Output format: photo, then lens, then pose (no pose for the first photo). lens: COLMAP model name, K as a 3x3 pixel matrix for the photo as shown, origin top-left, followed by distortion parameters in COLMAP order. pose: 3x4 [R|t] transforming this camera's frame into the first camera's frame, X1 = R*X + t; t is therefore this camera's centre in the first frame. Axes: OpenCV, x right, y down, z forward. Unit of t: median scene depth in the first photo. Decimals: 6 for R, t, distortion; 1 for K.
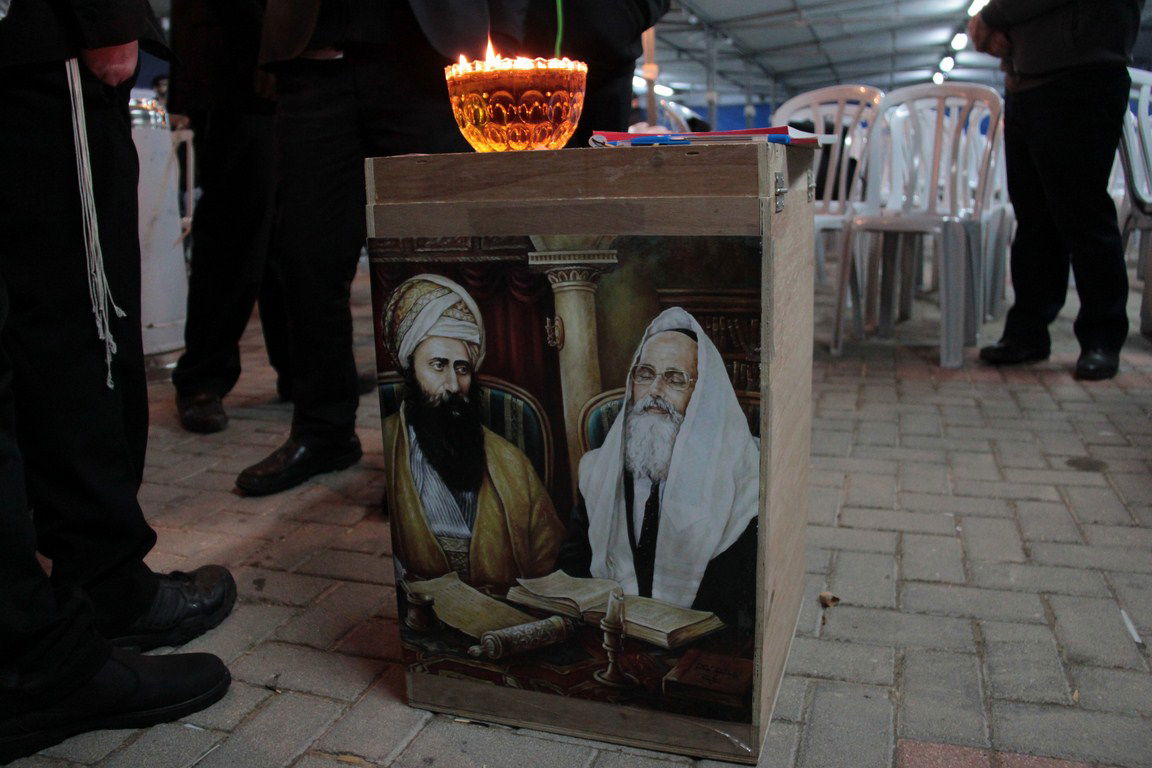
lens RADIAL K [[958.6, 0, 576.0], [0, 958.6, 384.0], [0, 0, 1]] dist [-0.217069, 0.230659]
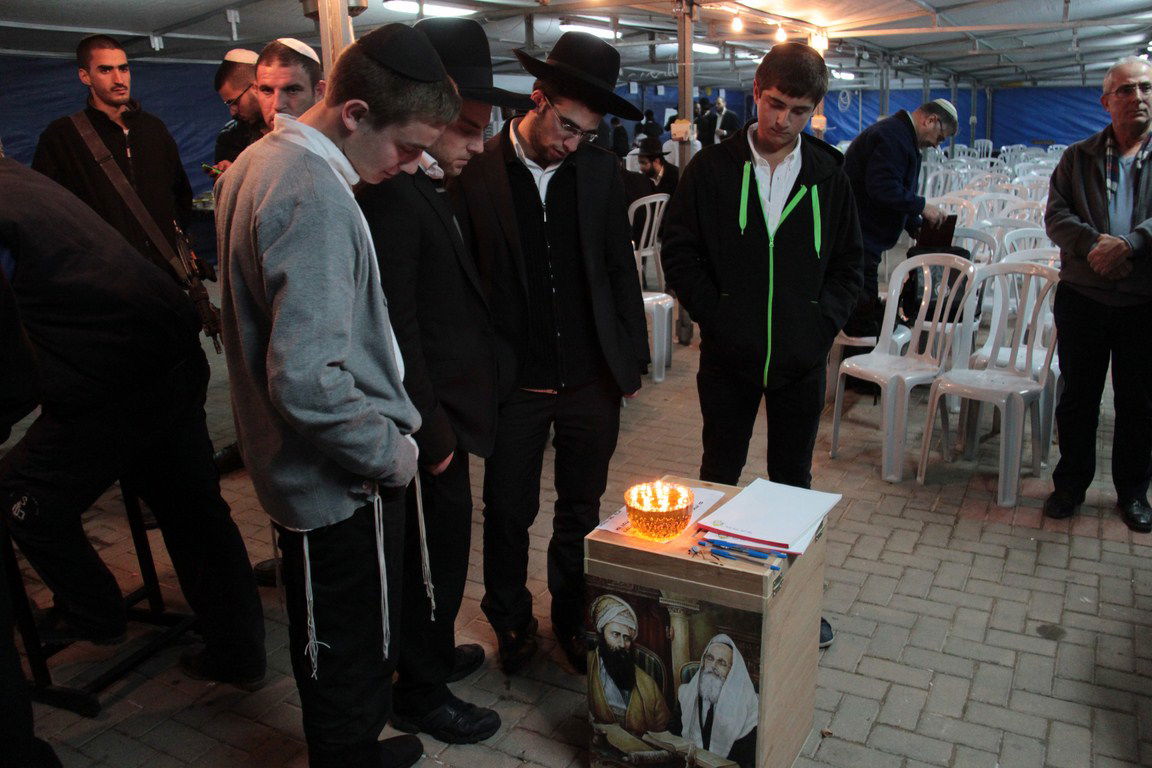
lens RADIAL K [[958.6, 0, 576.0], [0, 958.6, 384.0], [0, 0, 1]] dist [-0.217069, 0.230659]
pose [[0.982193, 0.052046, -0.180523, 0.118519], [-0.042294, 0.997452, 0.057460, -0.691430], [0.183054, -0.048802, 0.981891, -1.043241]]
